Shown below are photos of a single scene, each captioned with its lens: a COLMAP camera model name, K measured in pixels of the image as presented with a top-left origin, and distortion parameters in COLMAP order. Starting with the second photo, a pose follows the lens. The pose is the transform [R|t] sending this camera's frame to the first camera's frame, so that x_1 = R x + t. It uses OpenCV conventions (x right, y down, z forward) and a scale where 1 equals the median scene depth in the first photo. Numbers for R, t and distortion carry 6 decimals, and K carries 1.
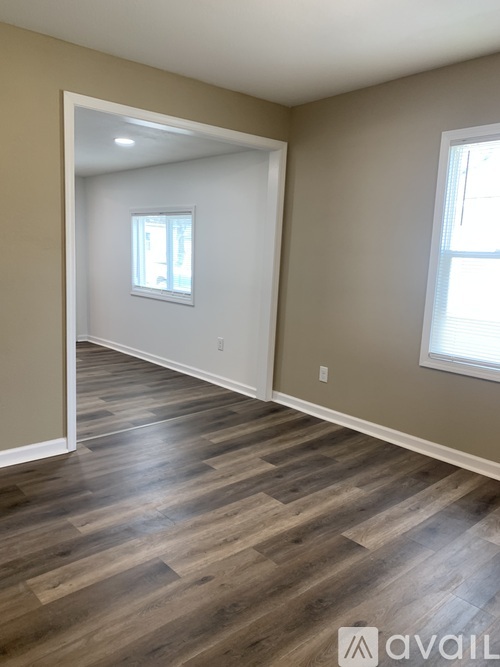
lens RADIAL K [[508.9, 0, 251.6], [0, 508.9, 333.3], [0, 0, 1]] dist [0.050234, -0.045705]
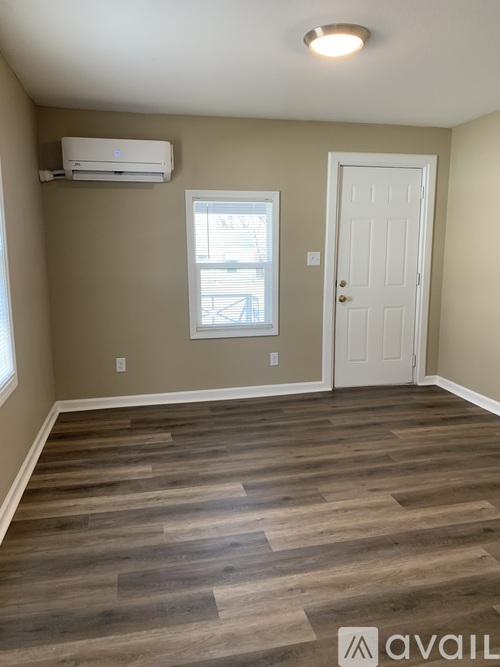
lens RADIAL K [[508.9, 0, 248.4], [0, 508.9, 332.2], [0, 0, 1]] dist [0.050234, -0.045705]
pose [[-0.871321, -0.117285, 0.476490, -0.253792], [0.041570, 0.949885, 0.309824, -0.244501], [-0.488949, 0.289764, -0.822779, 1.351481]]
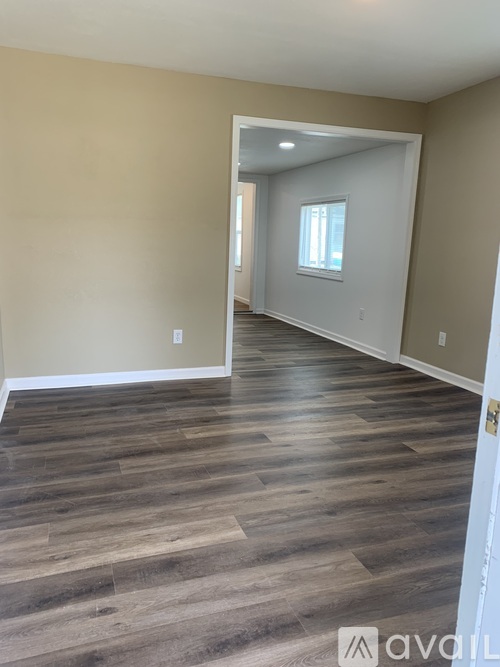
lens RADIAL K [[508.9, 0, 251.4], [0, 508.9, 336.8], [0, 0, 1]] dist [0.050234, -0.045705]
pose [[0.926164, 0.058341, -0.372581, 0.209173], [-0.051710, 0.998276, 0.027776, 0.079174], [0.373559, -0.006459, 0.927584, -0.244633]]
